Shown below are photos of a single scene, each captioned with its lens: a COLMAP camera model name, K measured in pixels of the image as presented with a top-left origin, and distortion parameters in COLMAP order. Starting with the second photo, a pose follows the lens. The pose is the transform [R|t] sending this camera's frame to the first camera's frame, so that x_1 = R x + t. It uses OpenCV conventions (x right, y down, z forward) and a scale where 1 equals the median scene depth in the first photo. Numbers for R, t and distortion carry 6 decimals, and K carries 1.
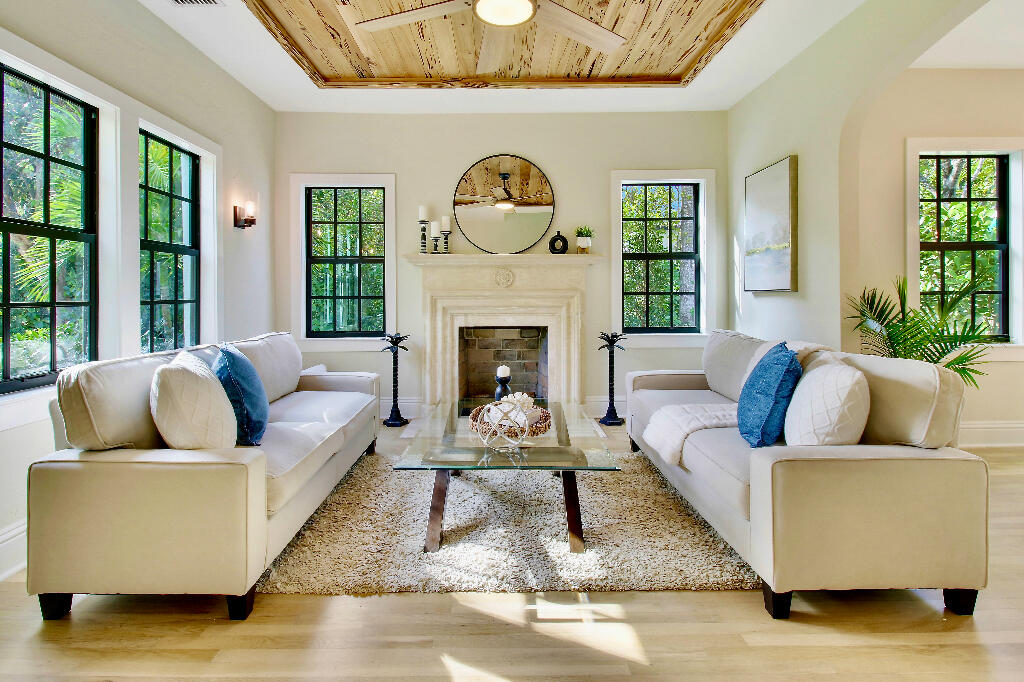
lens RADIAL K [[490.9, 0, 496.1], [0, 490.9, 296.1], [0, 0, 1]] dist [0.001104, -0.000696]
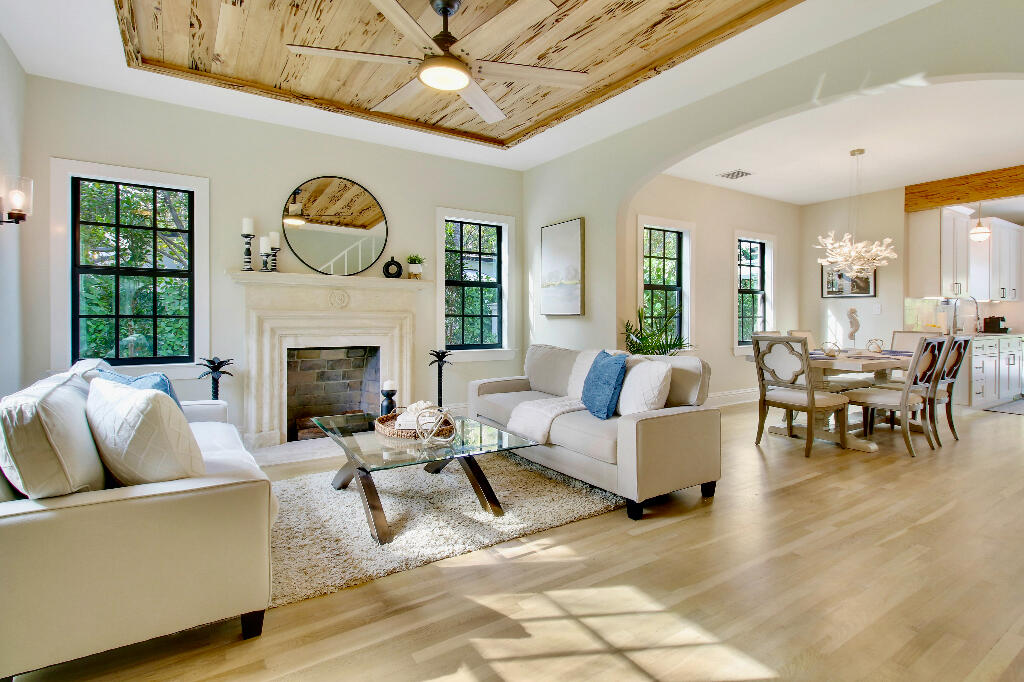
lens RADIAL K [[499.9, 0, 497.6], [0, 499.9, 317.4], [0, 0, 1]] dist [0.001356, -0.000033]
pose [[0.846310, 0.008157, 0.532629, -0.263834], [-0.007627, 0.999966, -0.003196, 0.001664], [-0.532637, -0.001358, 0.846343, -0.053224]]
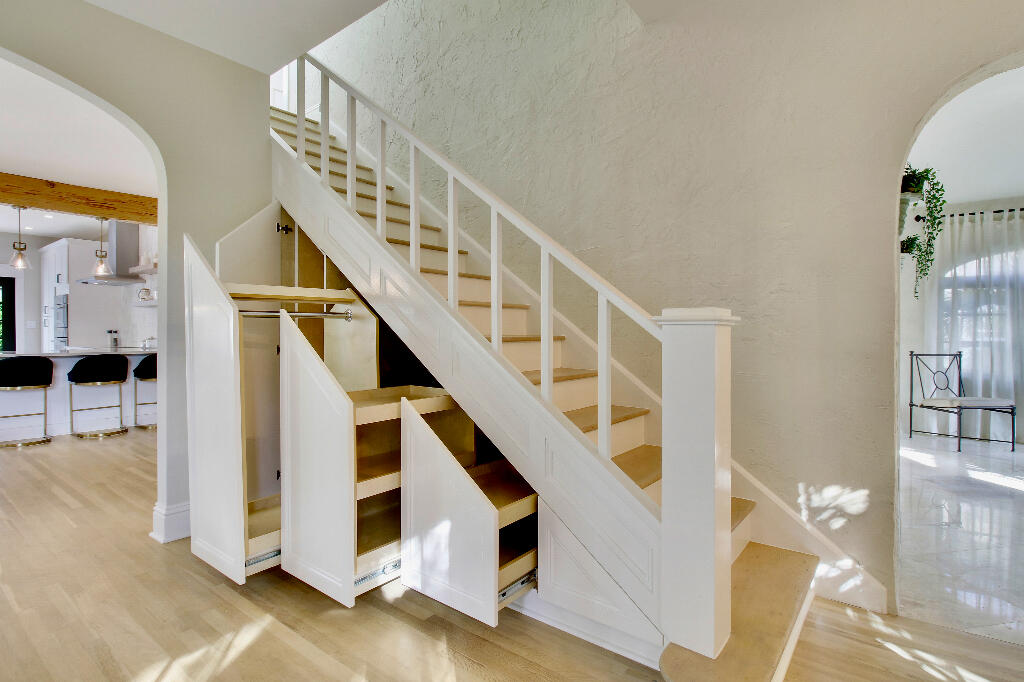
lens RADIAL K [[505.4, 0, 525.2], [0, 505.4, 336.5], [0, 0, 1]] dist [0.039587, -0.030280]
pose [[-0.797647, -0.002861, 0.603118, -0.256367], [0.000124, 0.999988, 0.004909, -0.001887], [-0.603125, 0.003990, -0.797637, 0.285477]]
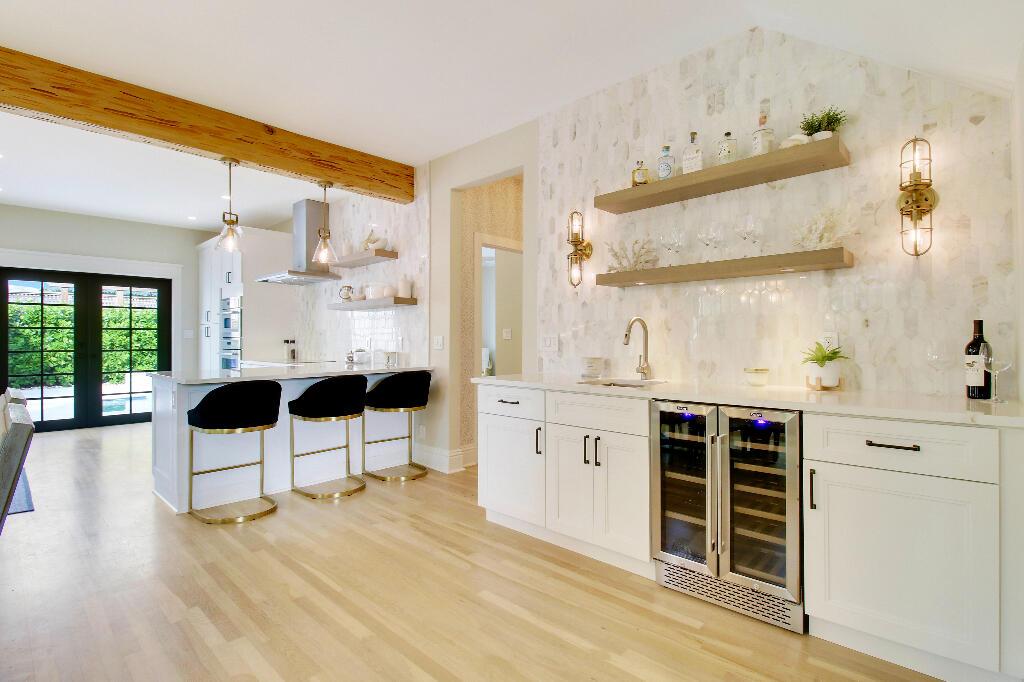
lens RADIAL K [[486.5, 0, 517.8], [0, 486.5, 336.3], [0, 0, 1]] dist [0.000684, -0.012054]
pose [[-0.737268, 0.011787, 0.675498, 0.557122], [0.005584, 0.999920, -0.011354, -0.006276], [-0.675578, -0.004599, -0.737275, 0.308854]]
